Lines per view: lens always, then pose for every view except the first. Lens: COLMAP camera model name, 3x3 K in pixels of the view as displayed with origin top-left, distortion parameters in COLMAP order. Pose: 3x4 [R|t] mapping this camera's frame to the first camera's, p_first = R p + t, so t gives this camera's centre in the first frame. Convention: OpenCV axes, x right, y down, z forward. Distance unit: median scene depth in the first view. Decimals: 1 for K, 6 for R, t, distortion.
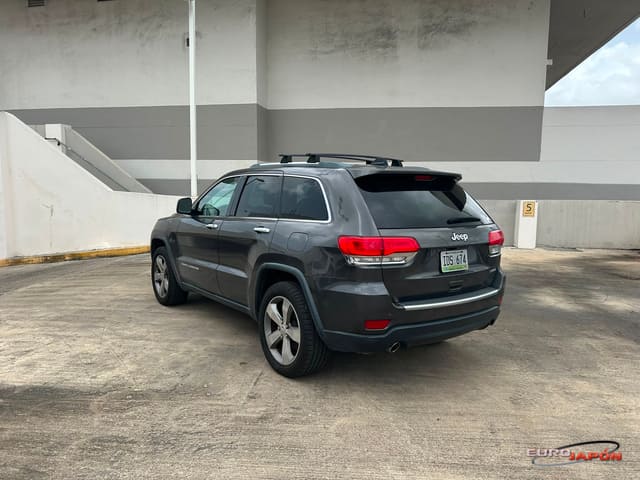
lens RADIAL K [[441.4, 0, 317.1], [0, 441.4, 239.5], [0, 0, 1]] dist [0.023063, -0.004226]
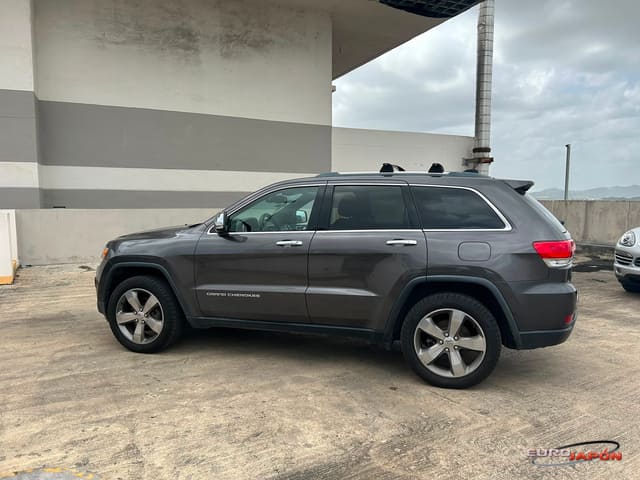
lens RADIAL K [[447.8, 0, 321.2], [0, 447.8, 243.4], [0, 0, 1]] dist [0.039521, -0.047352]
pose [[0.838886, -0.059980, 0.540992, -0.183393], [0.068432, 0.997646, 0.004496, -0.008388], [-0.539988, 0.033250, 0.841016, 0.066728]]
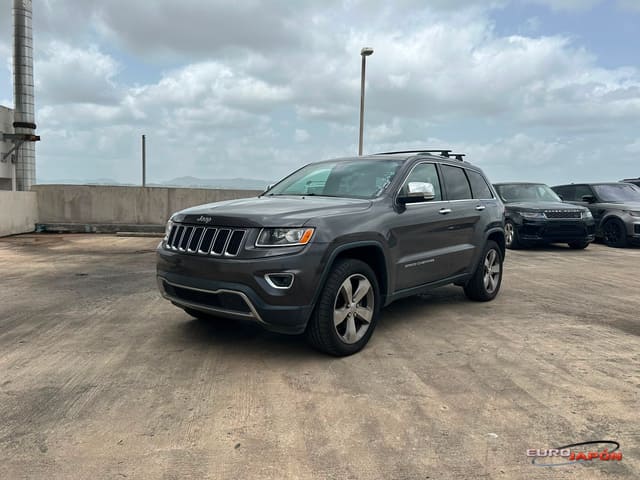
lens RADIAL K [[447.8, 0, 321.2], [0, 447.8, 243.4], [0, 0, 1]] dist [0.039521, -0.047352]
pose [[-0.132827, -0.112653, 0.984716, -0.337086], [0.084045, 0.988661, 0.124441, -0.030277], [-0.987569, 0.099290, -0.121853, 0.388101]]
